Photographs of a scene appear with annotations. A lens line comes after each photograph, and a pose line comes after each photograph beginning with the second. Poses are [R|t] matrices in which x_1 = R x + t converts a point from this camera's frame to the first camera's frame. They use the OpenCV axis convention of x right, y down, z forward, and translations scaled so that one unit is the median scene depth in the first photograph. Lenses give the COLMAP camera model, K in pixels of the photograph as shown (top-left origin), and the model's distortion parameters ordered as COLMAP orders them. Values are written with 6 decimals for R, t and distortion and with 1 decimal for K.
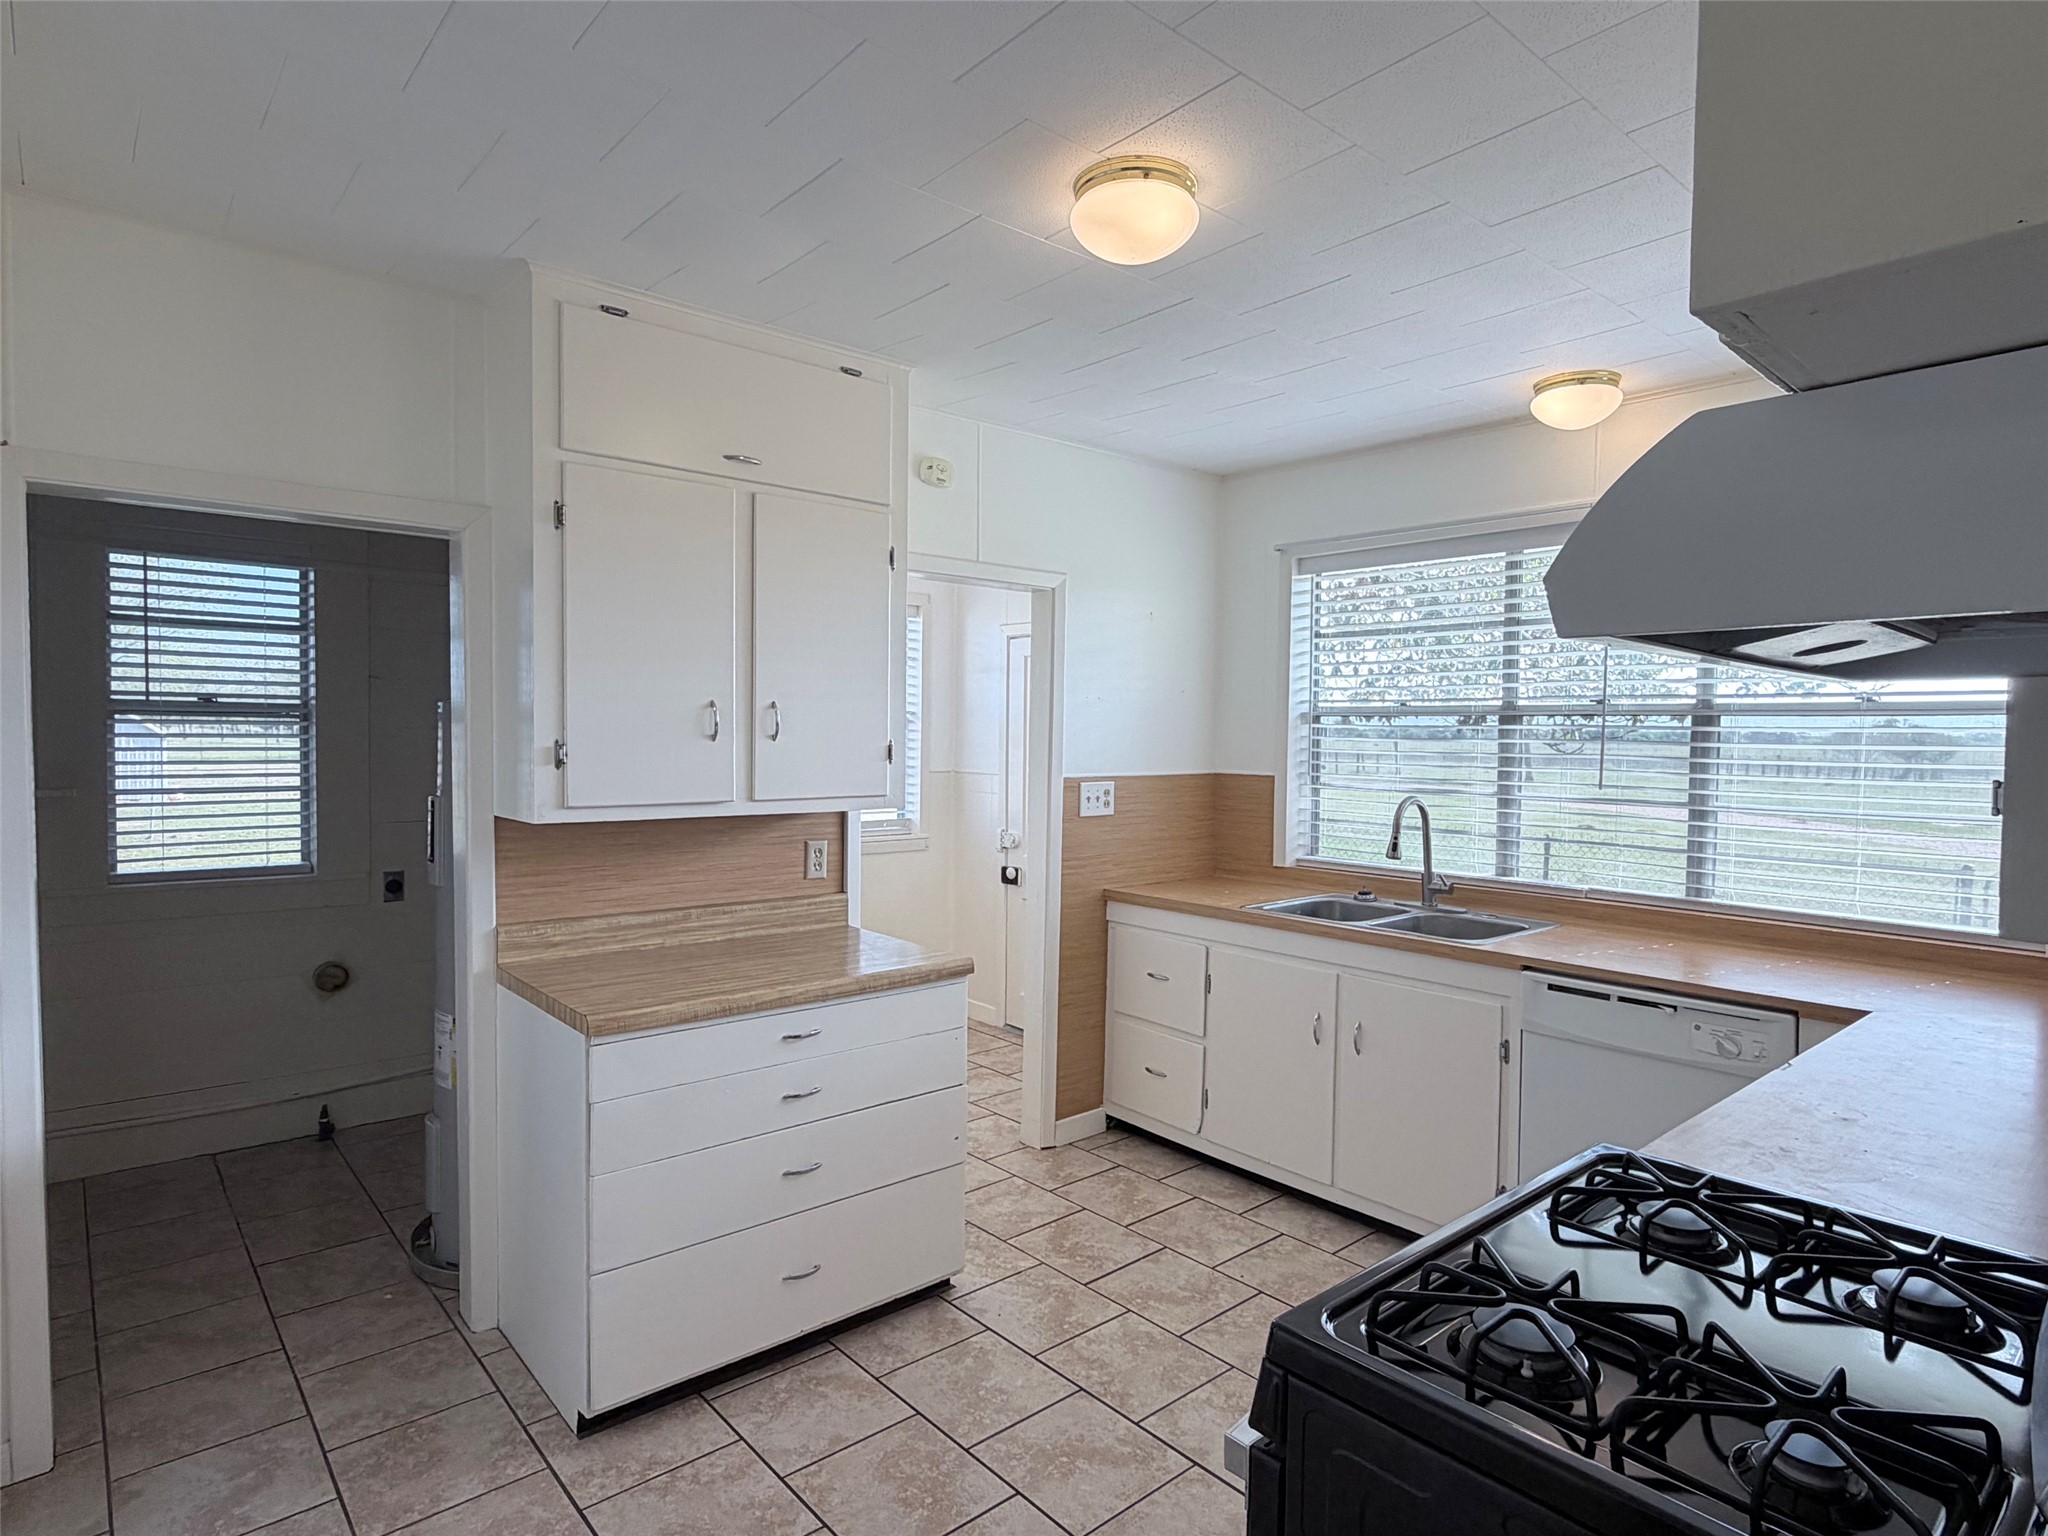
lens RADIAL K [[1107.4, 0, 1019.5], [0, 1107.4, 779.4], [0, 0, 1]] dist [-0.001451, -0.001285]
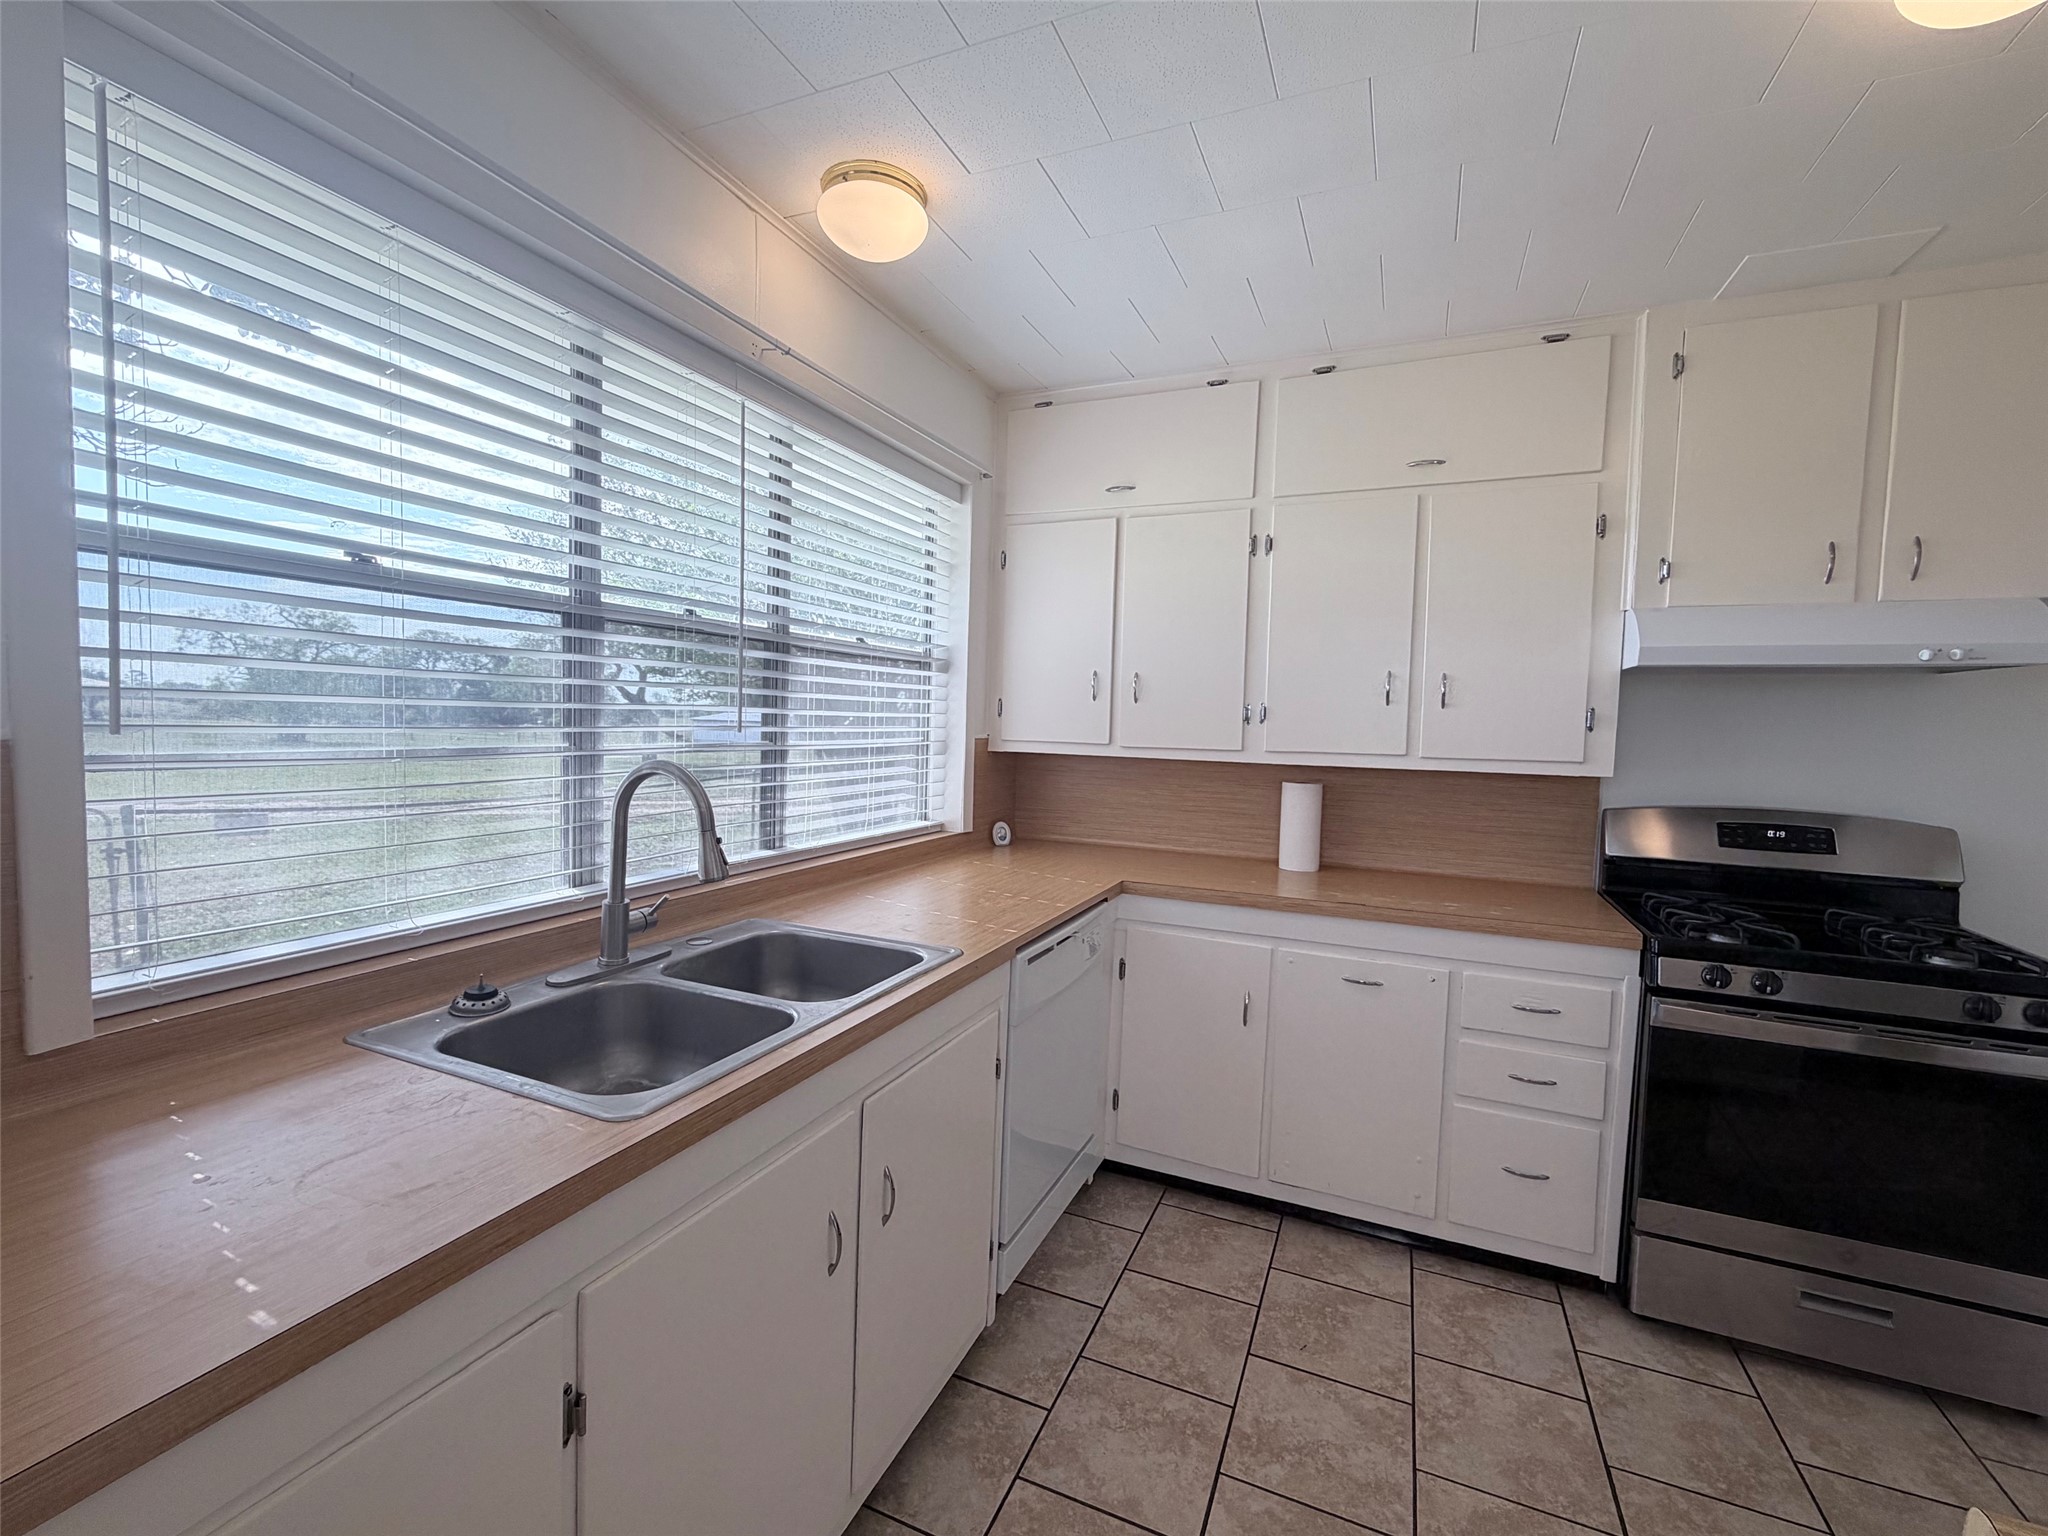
lens RADIAL K [[871.5, 0, 1024.0], [0, 871.5, 768.0], [0, 0, 1]] dist [-0.001088, -0.000151]
pose [[-0.429635, -0.076255, 0.899777, -0.099221], [0.002705, 0.996315, 0.085728, -0.016235], [-0.902998, 0.039265, -0.427846, 1.102971]]
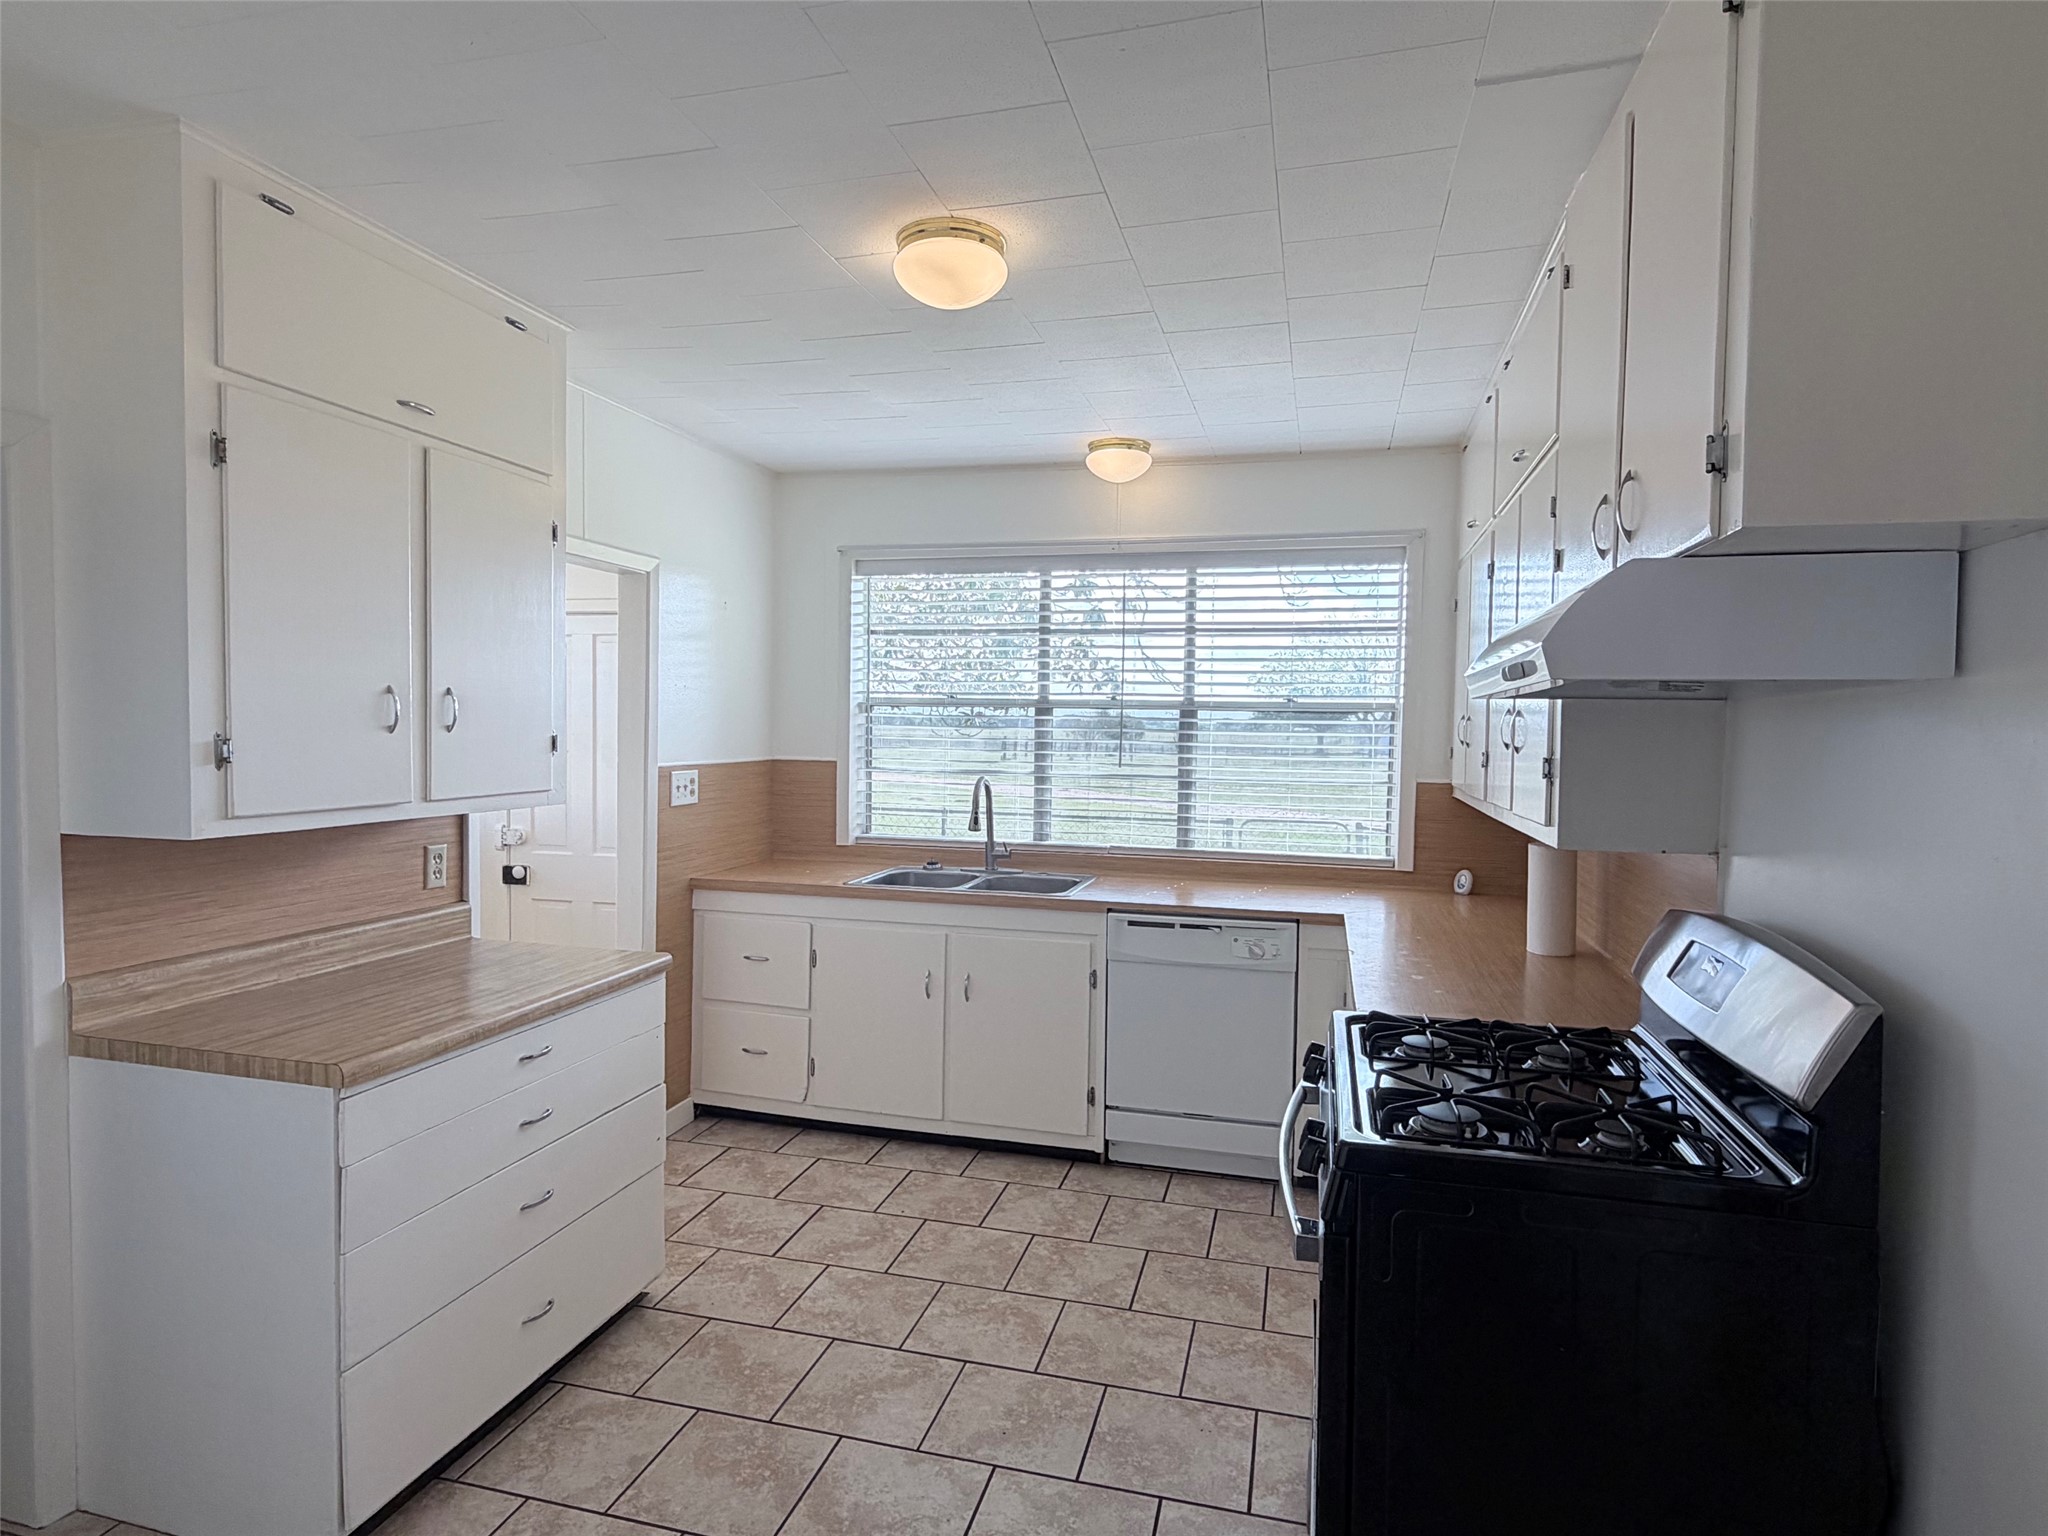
lens RADIAL K [[1107.4, 0, 1019.5], [0, 1107.4, 779.4], [0, 0, 1]] dist [-0.001451, -0.001285]
pose [[0.827912, -0.027344, 0.560192, -0.286579], [0.018522, 0.999599, 0.021419, -0.006577], [-0.560553, -0.007357, 0.828086, 0.014410]]
